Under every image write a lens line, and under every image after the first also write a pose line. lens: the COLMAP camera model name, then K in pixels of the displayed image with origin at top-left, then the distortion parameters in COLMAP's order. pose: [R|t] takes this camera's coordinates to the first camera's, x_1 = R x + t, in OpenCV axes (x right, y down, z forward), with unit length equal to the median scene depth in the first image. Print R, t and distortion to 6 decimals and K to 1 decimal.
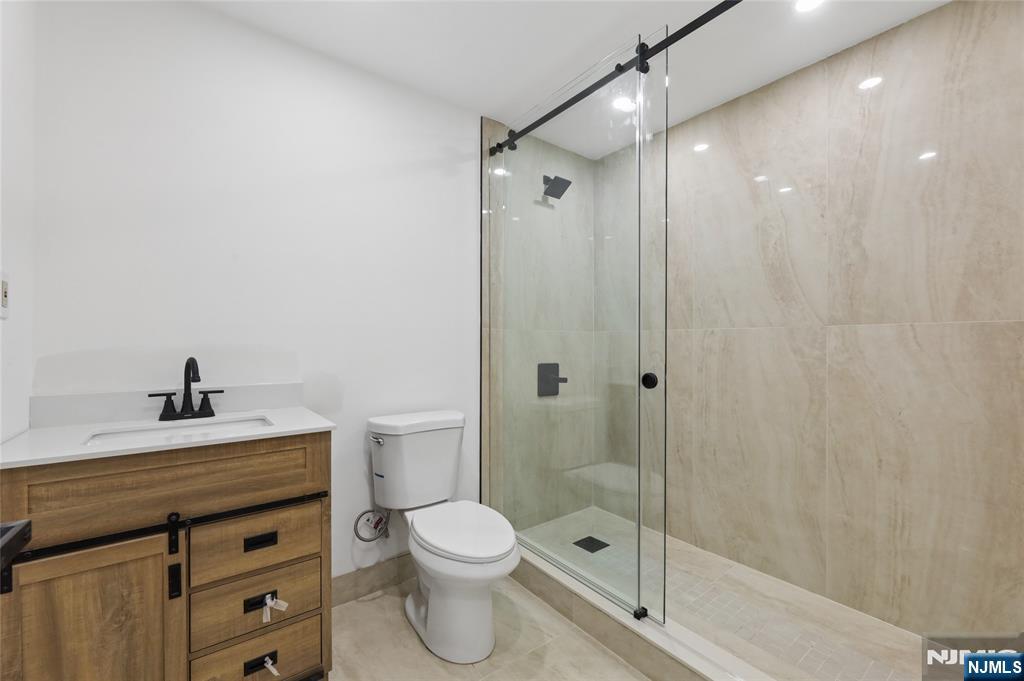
lens RADIAL K [[420.7, 0, 511.8], [0, 420.7, 341.7], [0, 0, 1]] dist [0.000627, -0.002316]
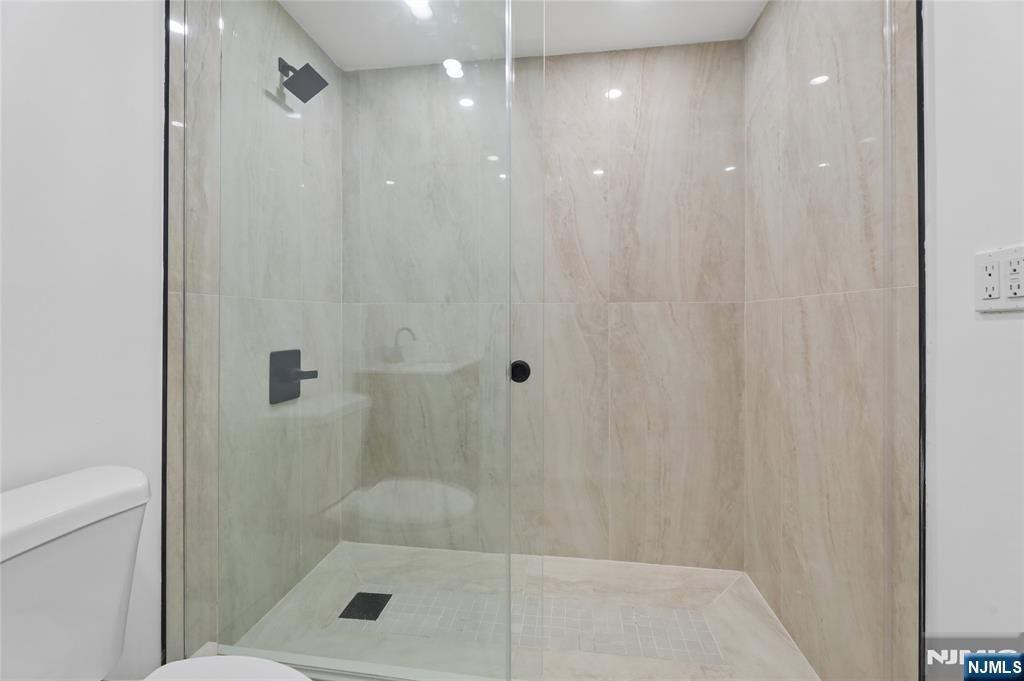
lens RADIAL K [[420.7, 0, 515.9], [0, 420.7, 314.9], [0, 0, 1]] dist [0.000627, -0.002316]
pose [[0.709409, 0.004451, 0.704783, -0.156539], [-0.002447, 0.999990, -0.003852, -0.002338], [-0.704793, 0.001008, 0.709413, 0.389159]]
